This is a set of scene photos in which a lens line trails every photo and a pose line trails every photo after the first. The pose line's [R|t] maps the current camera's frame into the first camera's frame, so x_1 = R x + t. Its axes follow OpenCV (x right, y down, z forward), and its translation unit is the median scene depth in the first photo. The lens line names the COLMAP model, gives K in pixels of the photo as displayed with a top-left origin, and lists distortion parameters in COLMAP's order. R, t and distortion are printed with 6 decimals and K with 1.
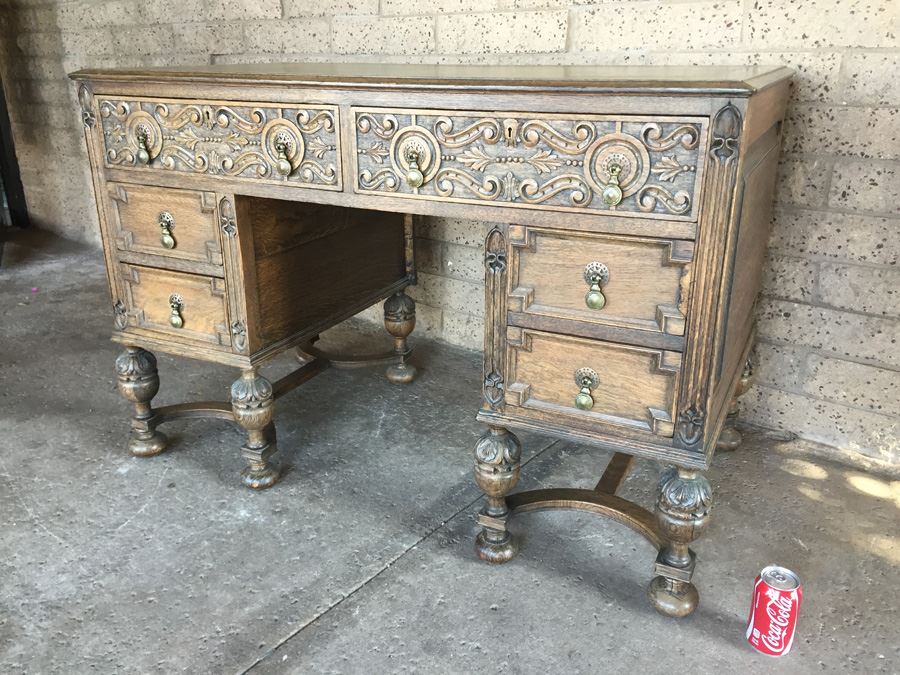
lens RADIAL K [[769.7, 0, 446.6], [0, 769.7, 336.0], [0, 0, 1]] dist [0.096248, -0.135726]
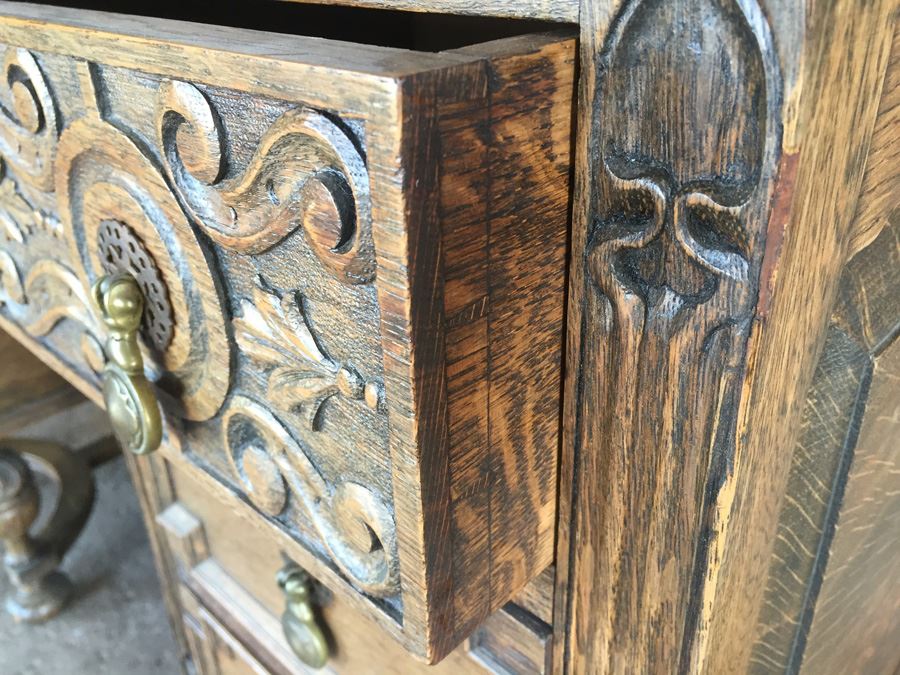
lens RADIAL K [[790.3, 0, 447.1], [0, 790.3, 333.5], [0, 0, 1]] dist [0.083445, -0.154300]
pose [[0.953129, 0.119473, -0.277976, 0.264233], [-0.078473, 0.984912, 0.154243, -0.179670], [0.292209, -0.125200, 0.948124, 0.613983]]
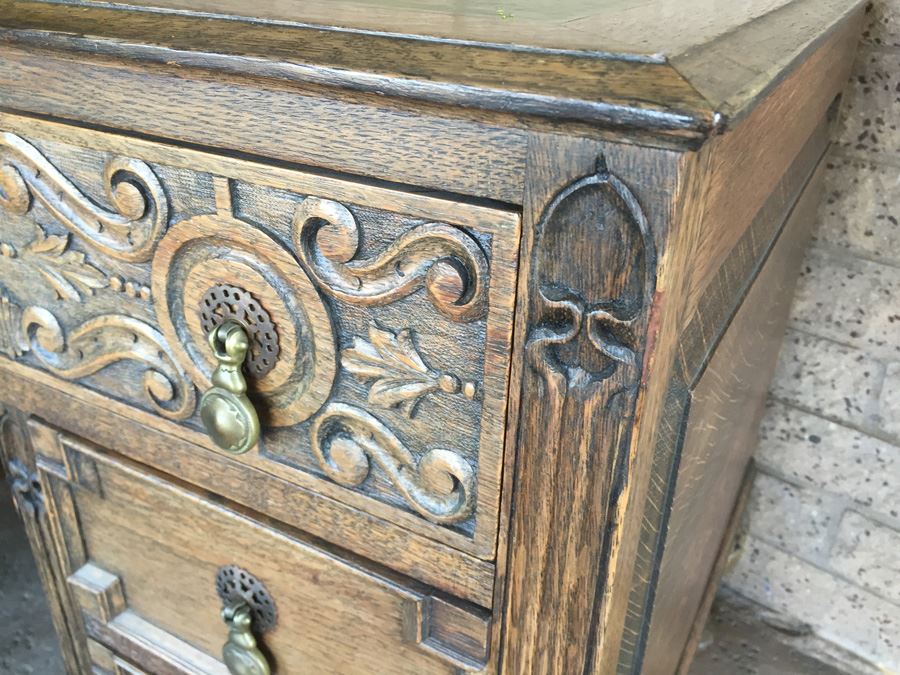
lens RADIAL K [[783.6, 0, 447.1], [0, 783.6, 335.8], [0, 0, 1]] dist [0.085897, -0.146163]
pose [[0.998628, 0.046406, -0.024262, 0.235467], [-0.042948, 0.990900, 0.127567, -0.199269], [0.029962, -0.126350, 0.991533, 0.560616]]
